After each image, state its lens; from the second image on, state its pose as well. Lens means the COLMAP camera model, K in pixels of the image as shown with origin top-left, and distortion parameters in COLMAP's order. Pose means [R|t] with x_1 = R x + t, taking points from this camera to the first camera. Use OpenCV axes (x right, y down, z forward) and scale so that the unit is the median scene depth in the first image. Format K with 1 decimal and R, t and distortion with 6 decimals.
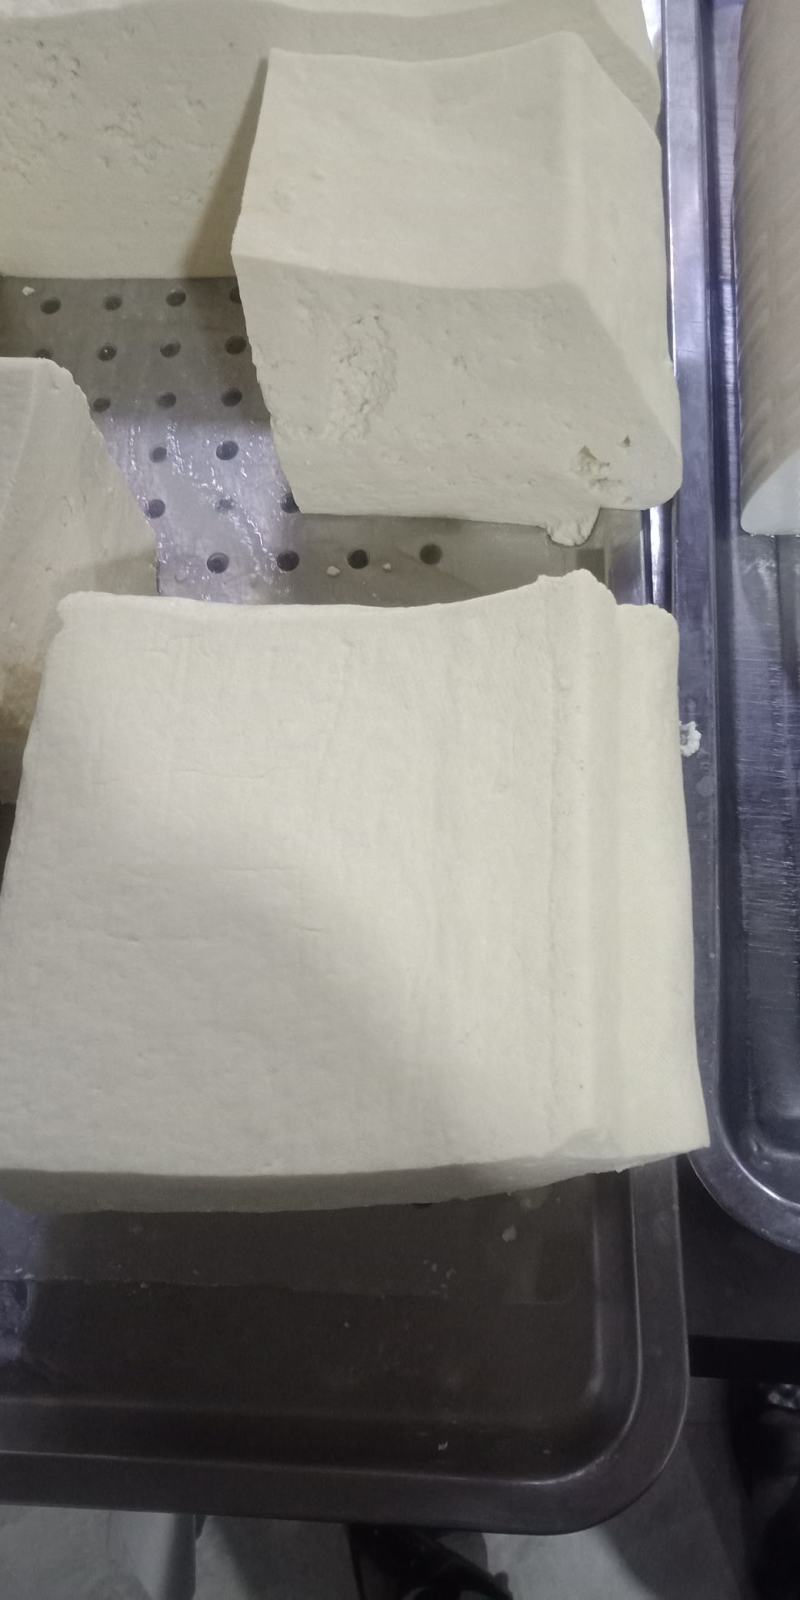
lens RADIAL K [[1199.0, 0, 383.4], [0, 1199.0, 801.4], [0, 0, 1]] dist [-0.000217, -0.002797]
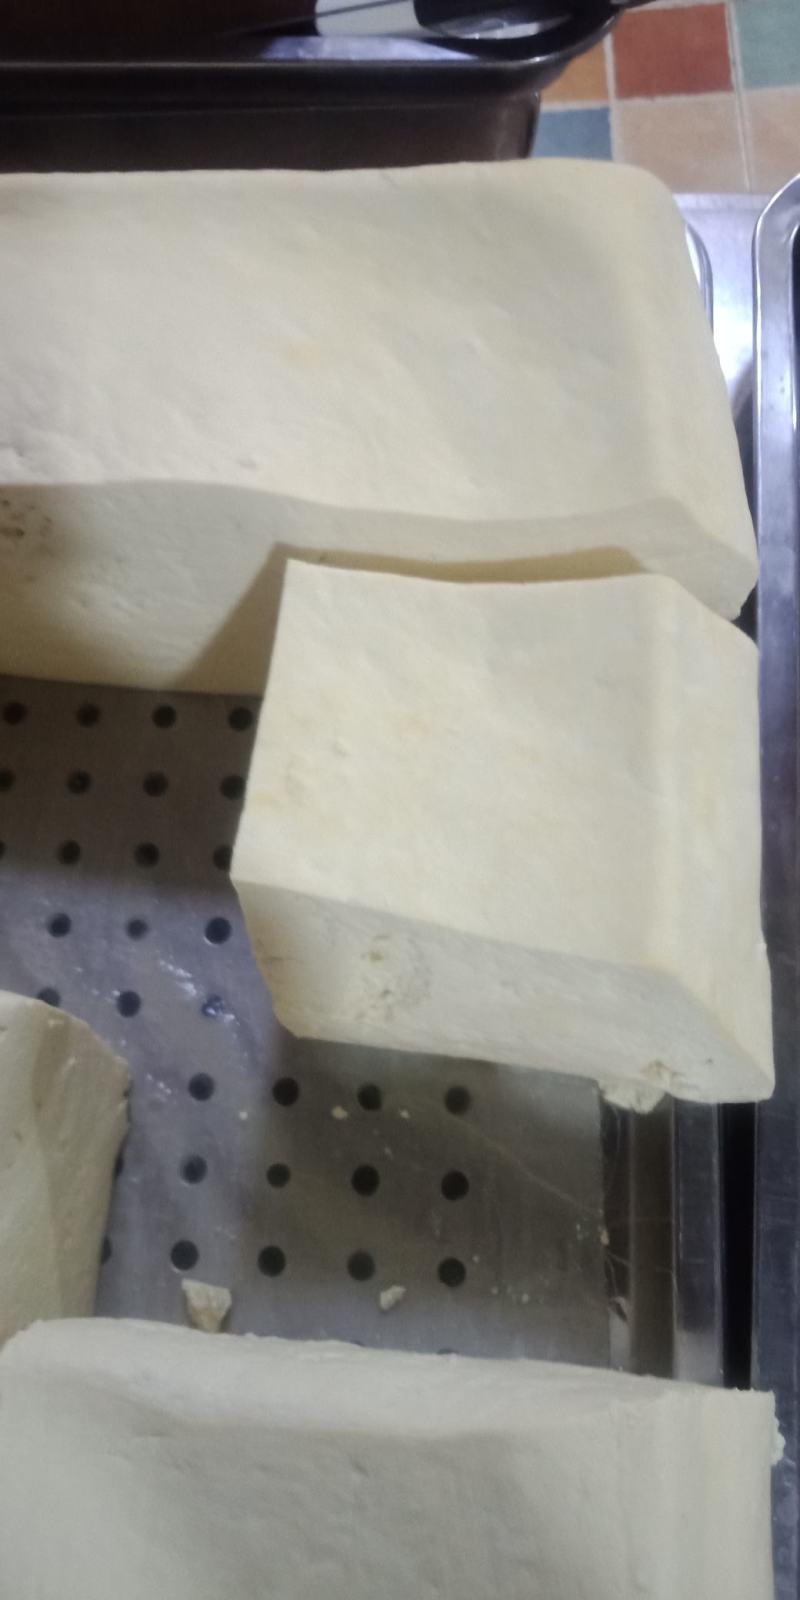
lens RADIAL K [[1199.0, 0, 383.4], [0, 1199.0, 801.4], [0, 0, 1]] dist [-0.000217, -0.002797]
pose [[0.999154, 0.038898, 0.013383, -0.033374], [-0.039181, 0.998999, 0.021591, -0.460347], [-0.012529, -0.022097, 0.999677, 0.182154]]
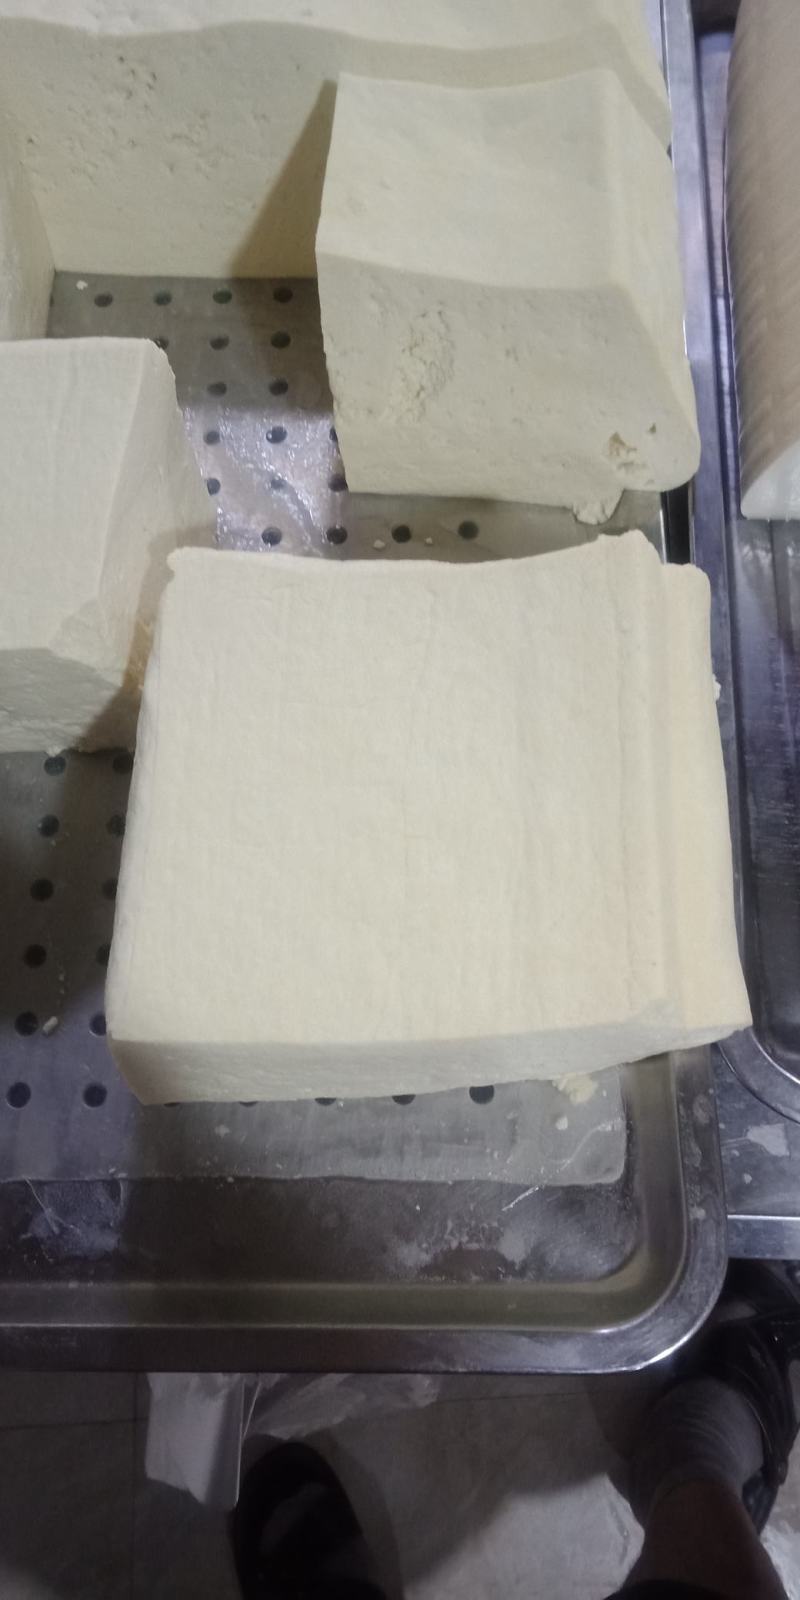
lens RADIAL K [[1199.0, 0, 383.4], [0, 1199.0, 801.4], [0, 0, 1]] dist [-0.000217, -0.002797]
pose [[0.997638, 0.001884, 0.068672, -0.121796], [-0.000652, 0.999839, -0.017959, 0.068512], [-0.068695, 0.017871, 0.997478, -0.101208]]
